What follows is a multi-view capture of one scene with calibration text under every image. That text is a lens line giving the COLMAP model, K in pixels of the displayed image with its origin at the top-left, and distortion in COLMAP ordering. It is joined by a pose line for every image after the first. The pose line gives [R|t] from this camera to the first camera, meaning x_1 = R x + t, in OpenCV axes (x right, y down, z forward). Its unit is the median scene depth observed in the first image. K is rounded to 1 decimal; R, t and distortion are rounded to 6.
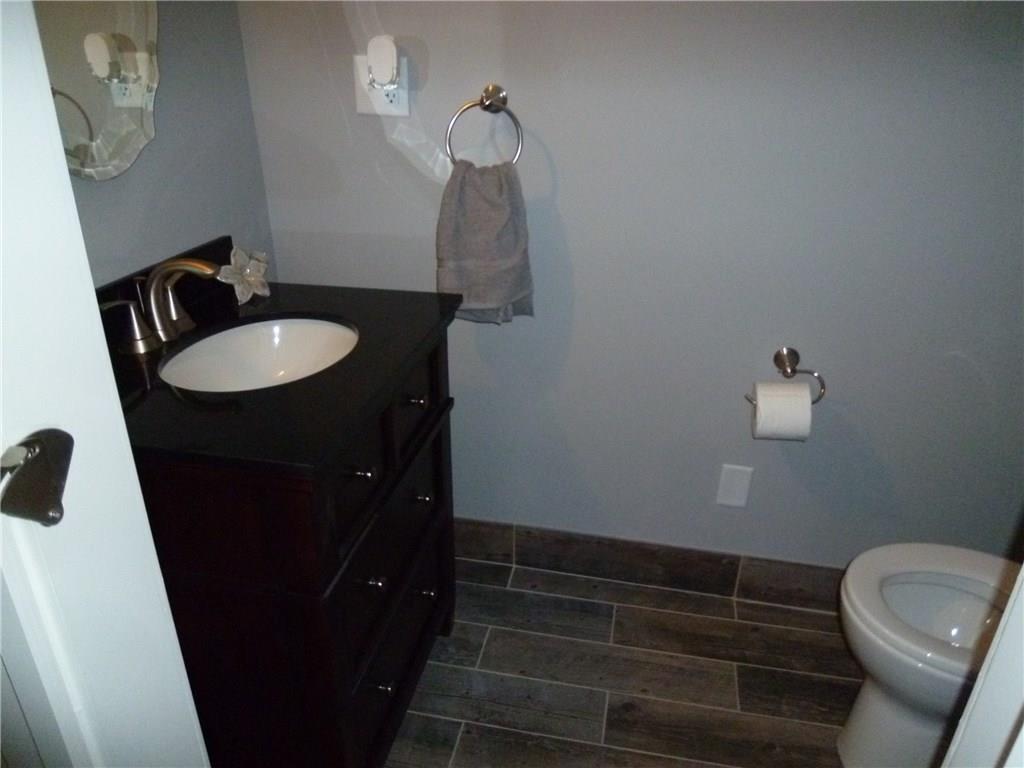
lens RADIAL K [[731.7, 0, 511.9], [0, 731.7, 388.6], [0, 0, 1]] dist [-0.047550, 0.002886]
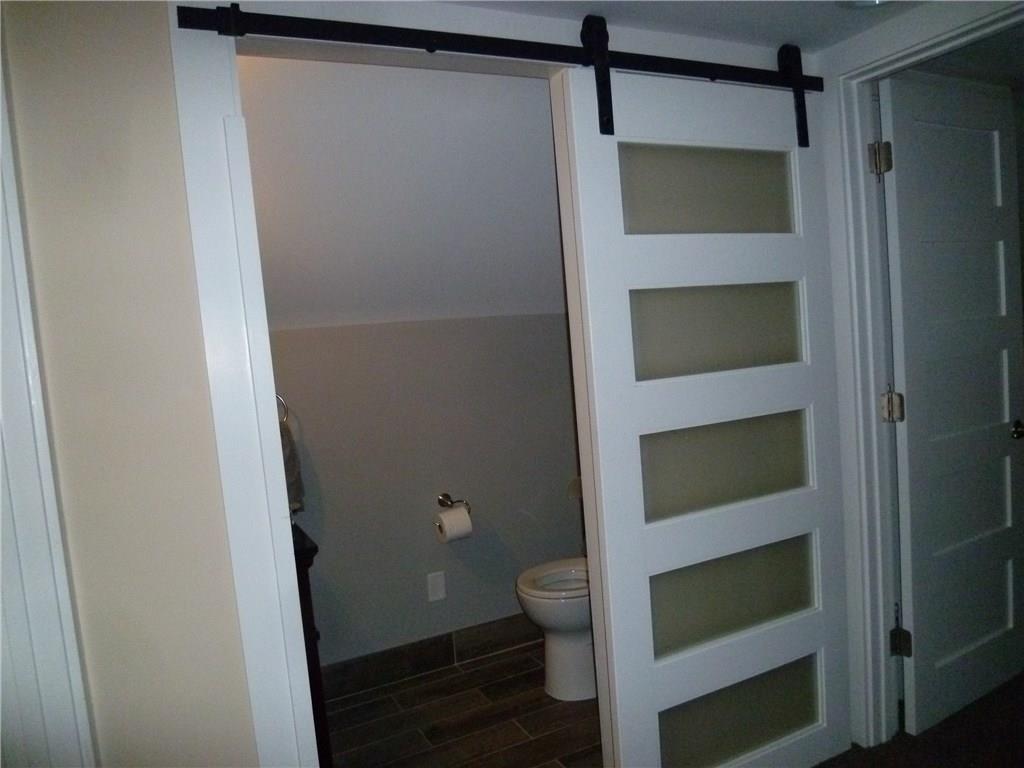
lens RADIAL K [[731.7, 0, 511.9], [0, 731.7, 388.6], [0, 0, 1]] dist [-0.047550, 0.002886]
pose [[0.785528, -0.127101, 0.605633, -0.516052], [0.344191, 0.903068, -0.256906, 0.219170], [-0.514275, 0.410261, 0.753132, -0.524636]]
